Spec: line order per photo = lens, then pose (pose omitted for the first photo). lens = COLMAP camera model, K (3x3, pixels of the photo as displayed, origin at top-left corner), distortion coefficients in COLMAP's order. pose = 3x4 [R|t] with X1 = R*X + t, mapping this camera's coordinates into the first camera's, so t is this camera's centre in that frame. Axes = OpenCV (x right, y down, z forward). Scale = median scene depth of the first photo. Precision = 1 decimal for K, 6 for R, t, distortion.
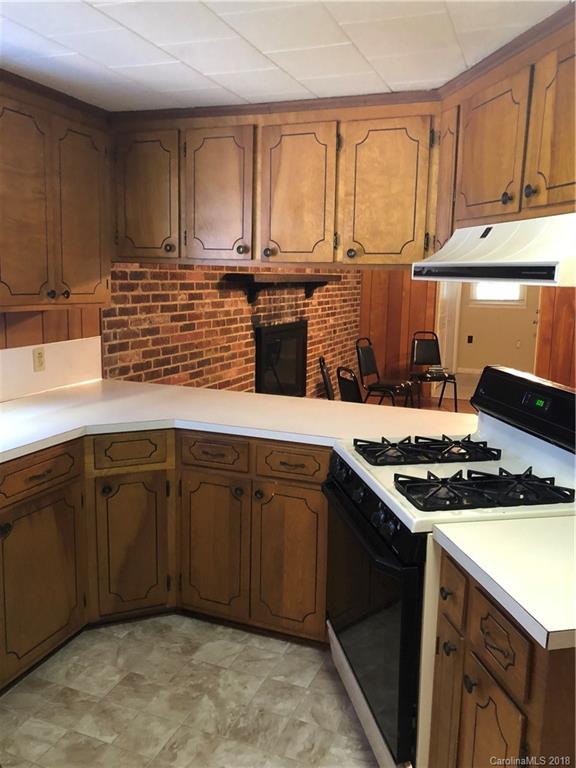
lens RADIAL K [[632.2, 0, 288.7], [0, 632.2, 382.3], [0, 0, 1]] dist [-0.005061, 0.047375]
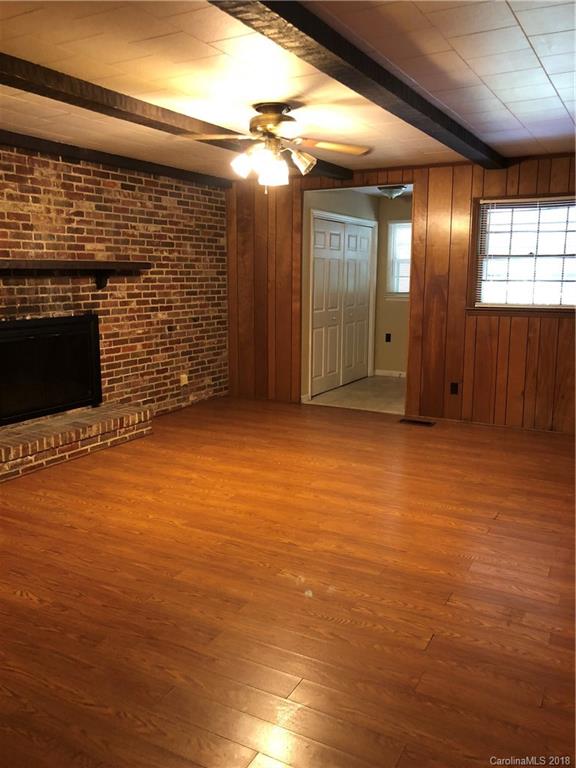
lens RADIAL K [[632.2, 0, 289.0], [0, 632.2, 383.1], [0, 0, 1]] dist [-0.005061, 0.047375]
pose [[0.994107, 0.008051, -0.108102, 0.373399], [-0.007837, 0.999966, 0.002403, -0.009245], [0.108118, -0.001542, 0.994137, 0.171331]]
